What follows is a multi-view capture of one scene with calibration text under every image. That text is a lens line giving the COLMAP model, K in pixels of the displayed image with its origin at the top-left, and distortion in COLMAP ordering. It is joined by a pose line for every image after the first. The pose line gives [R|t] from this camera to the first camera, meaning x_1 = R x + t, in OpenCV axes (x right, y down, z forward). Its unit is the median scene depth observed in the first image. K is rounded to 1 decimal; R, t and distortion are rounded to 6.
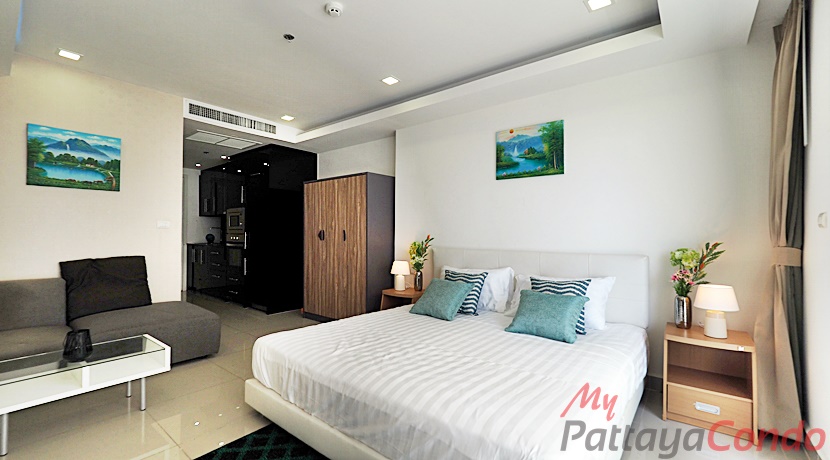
lens RADIAL K [[347.7, 0, 407.4], [0, 347.7, 227.8], [0, 0, 1]] dist [0.000727, 0.000163]
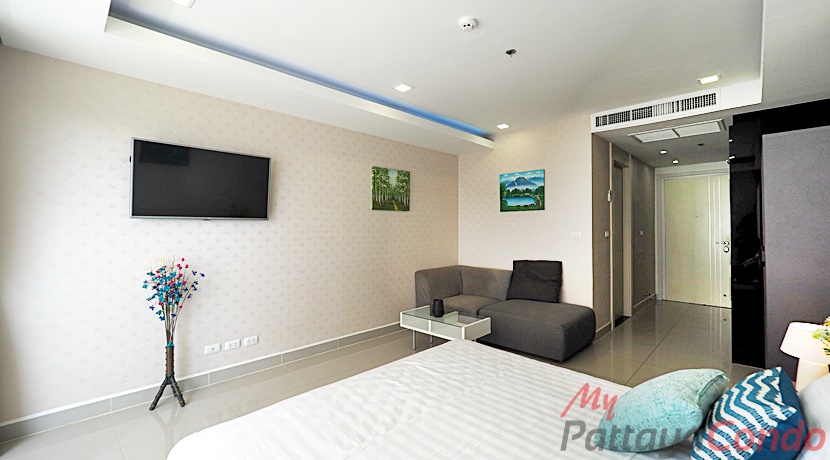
lens RADIAL K [[347.7, 0, 407.4], [0, 347.7, 227.8], [0, 0, 1]] dist [0.000727, 0.000163]
pose [[-0.084105, -0.004229, -0.996448, 0.541115], [0.017488, 0.999831, -0.005720, -0.042313], [0.996303, -0.017907, -0.084016, 0.642699]]
